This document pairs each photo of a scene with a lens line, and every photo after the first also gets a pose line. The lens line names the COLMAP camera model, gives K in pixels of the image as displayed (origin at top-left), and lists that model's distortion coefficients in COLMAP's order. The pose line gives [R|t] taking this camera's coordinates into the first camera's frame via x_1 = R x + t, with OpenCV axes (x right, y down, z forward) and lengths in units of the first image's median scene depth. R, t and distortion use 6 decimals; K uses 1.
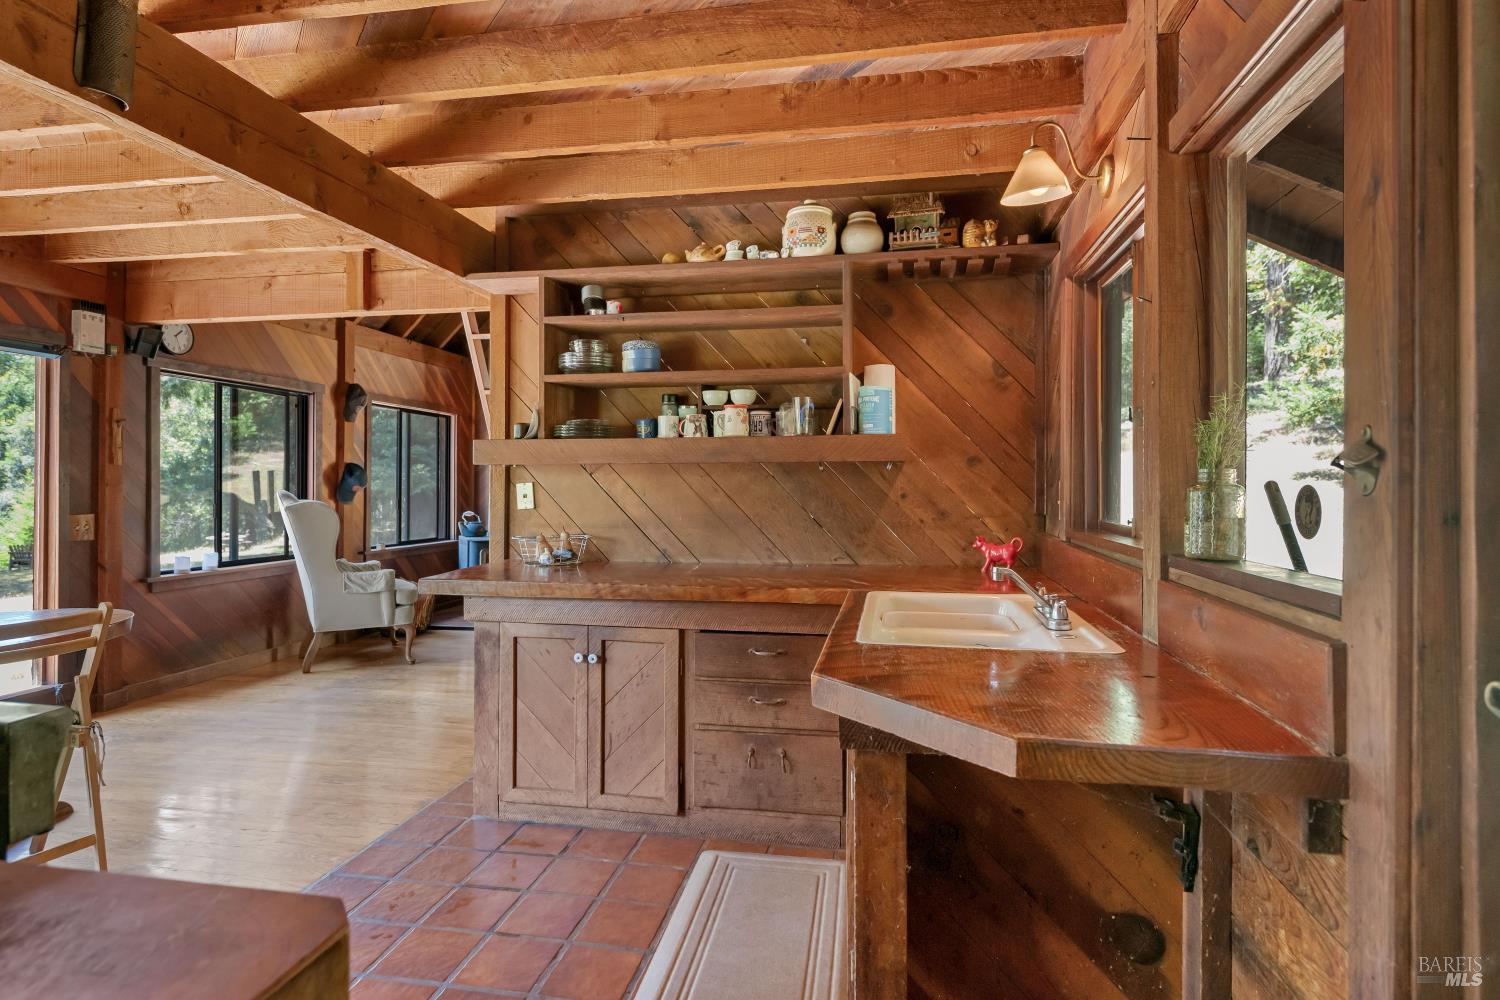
lens RADIAL K [[803.3, 0, 753.1], [0, 803.3, 471.7], [0, 0, 1]] dist [0.004606, -0.000535]
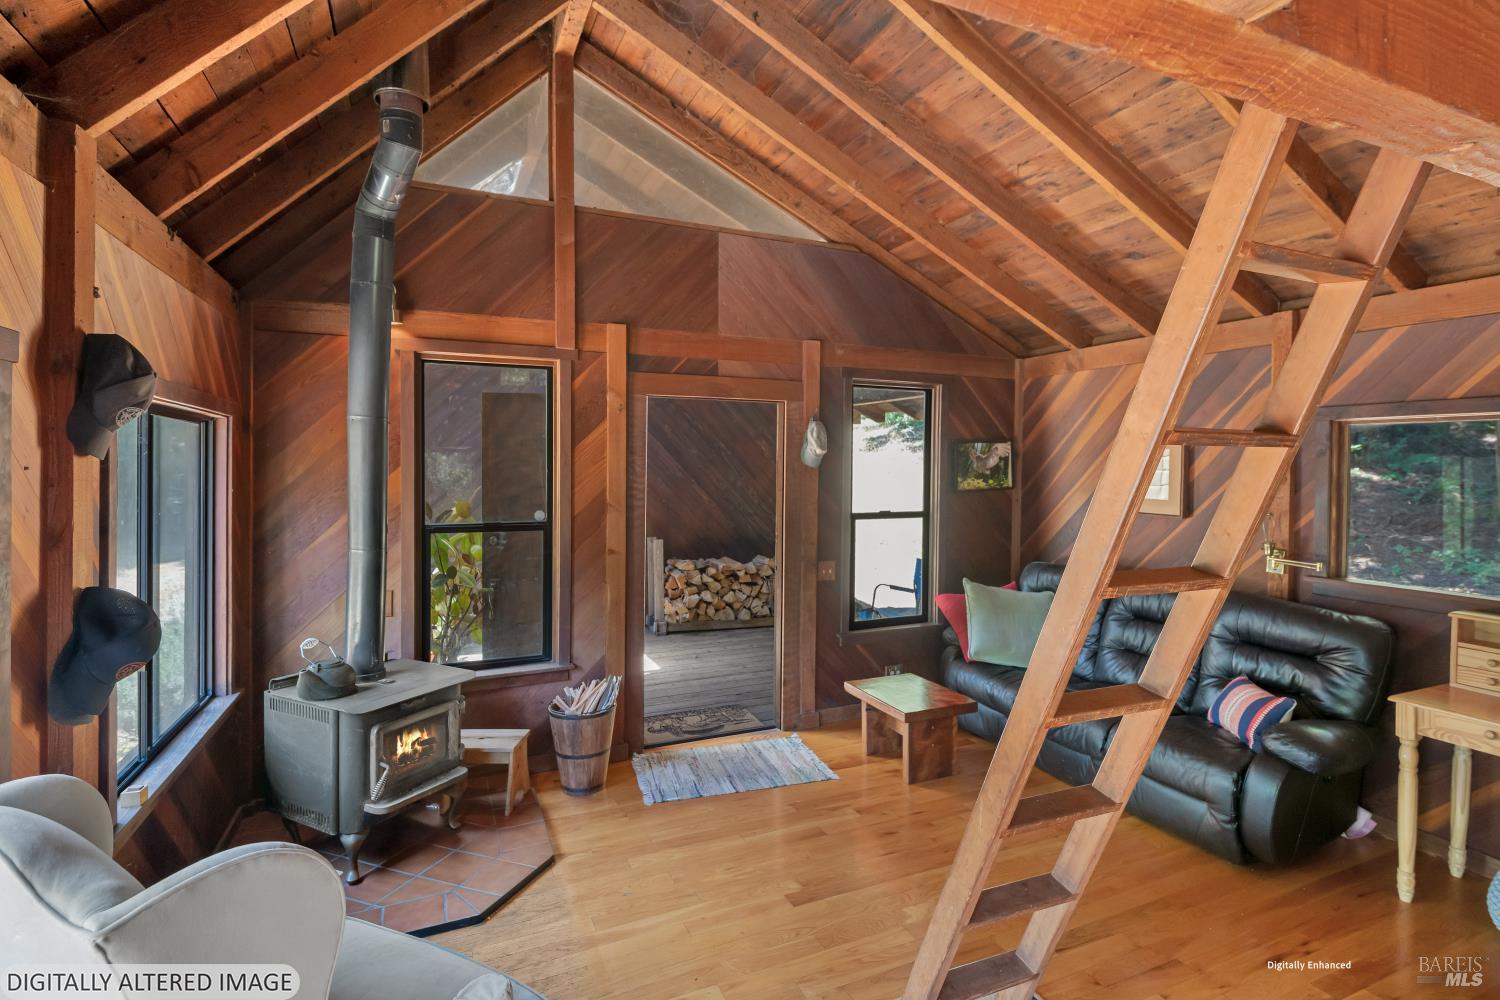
lens RADIAL K [[722.4, 0, 753.6], [0, 722.4, 470.1], [0, 0, 1]] dist [0.001705, 0.000050]
pose [[0.814502, 0.000045, 0.580161, -0.414764], [-0.011524, 0.999804, 0.016101, -0.058346], [-0.580047, -0.019800, 0.814342, 0.568840]]
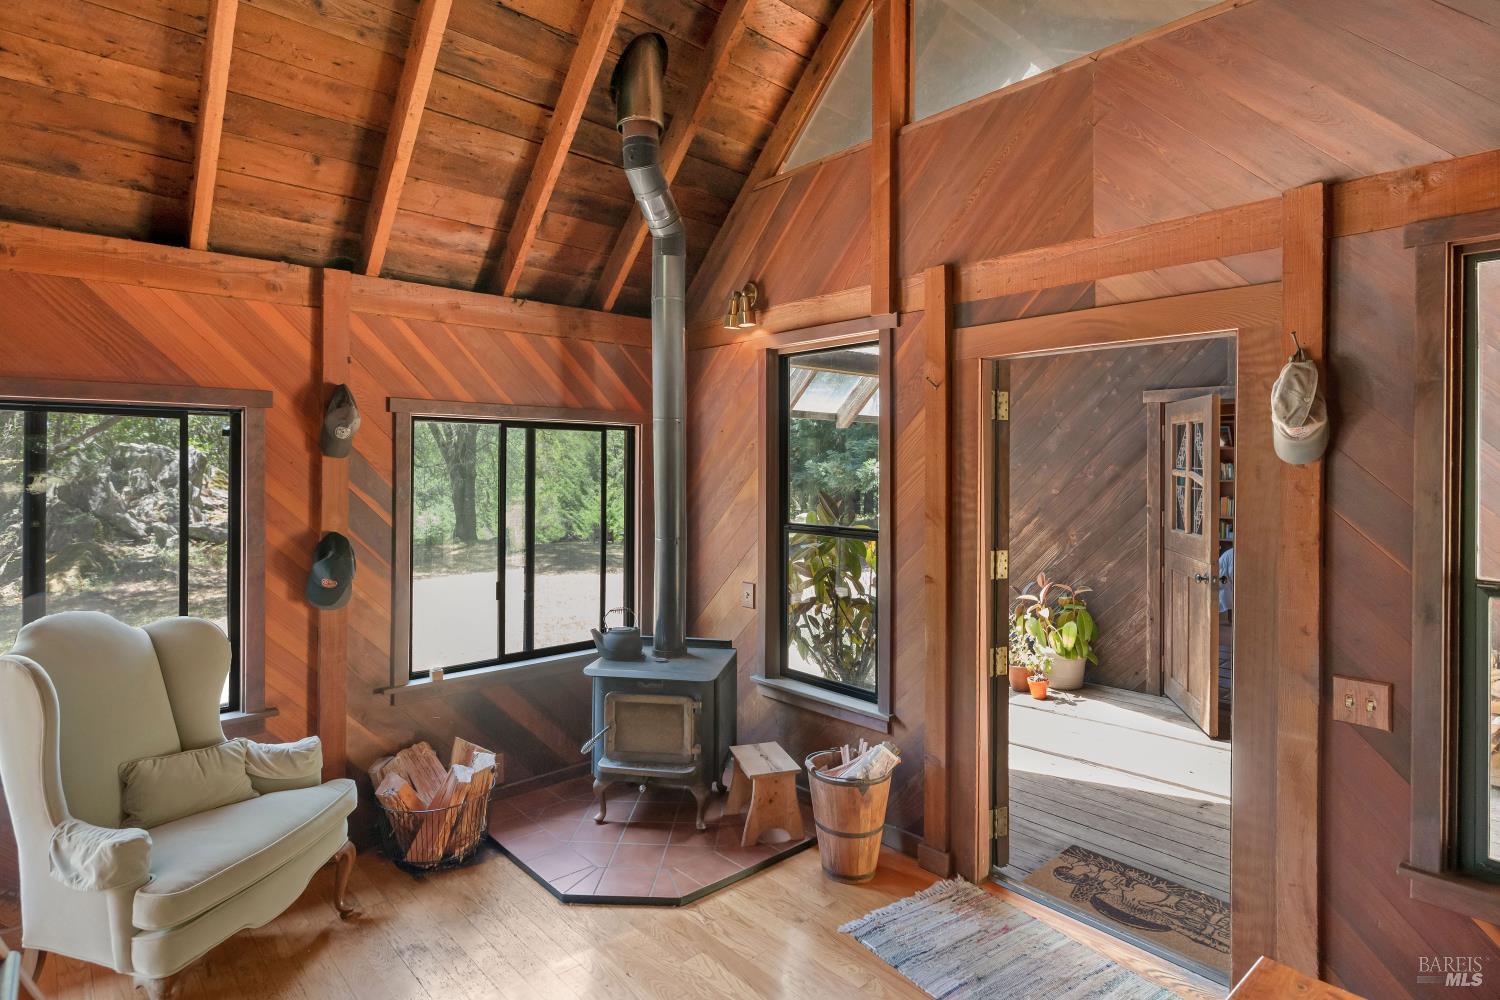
lens RADIAL K [[783.9, 0, 746.5], [0, 783.9, 458.3], [0, 0, 1]] dist [0.002114, 0.000407]
pose [[0.799976, -0.003427, -0.600023, 0.035589], [0.006853, 0.999971, 0.003424, -0.055369], [0.599993, -0.006851, 0.799976, 0.678370]]
